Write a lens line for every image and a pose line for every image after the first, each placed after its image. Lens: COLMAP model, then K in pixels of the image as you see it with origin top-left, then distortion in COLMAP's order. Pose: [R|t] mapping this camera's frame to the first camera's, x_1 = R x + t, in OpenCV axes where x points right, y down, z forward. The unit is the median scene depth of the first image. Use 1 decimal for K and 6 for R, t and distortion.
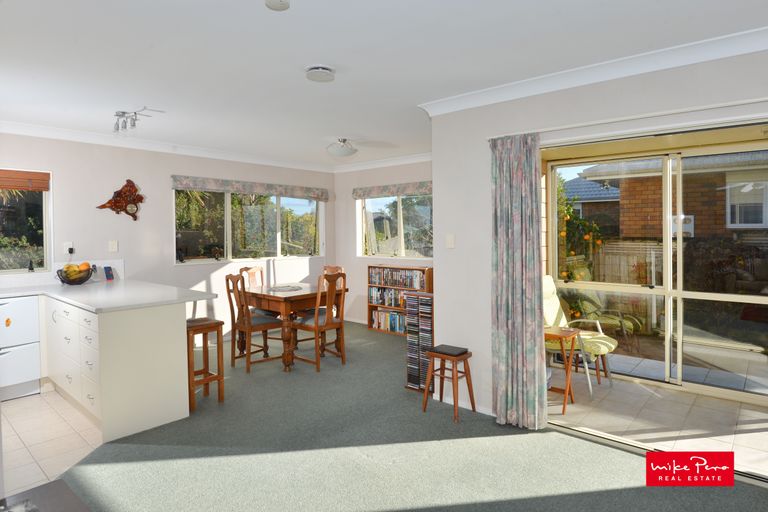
lens RADIAL K [[467.0, 0, 408.0], [0, 467.0, 237.0], [0, 0, 1]] dist [-0.017601, -0.008725]
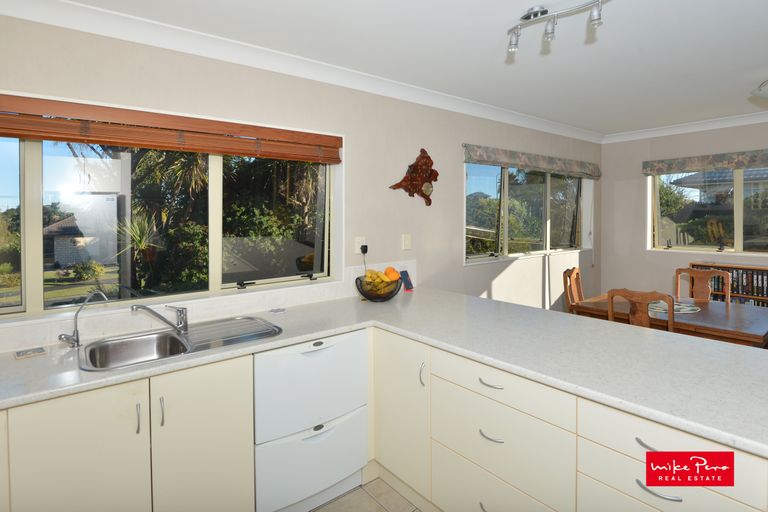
lens RADIAL K [[405.2, 0, 413.9], [0, 405.2, 210.2], [0, 0, 1]] dist [-0.006400, -0.000756]
pose [[0.988148, -0.009379, -0.153220, -0.480641], [0.005767, 0.999695, -0.024001, -0.012399], [0.153398, 0.022833, 0.987901, 0.348592]]
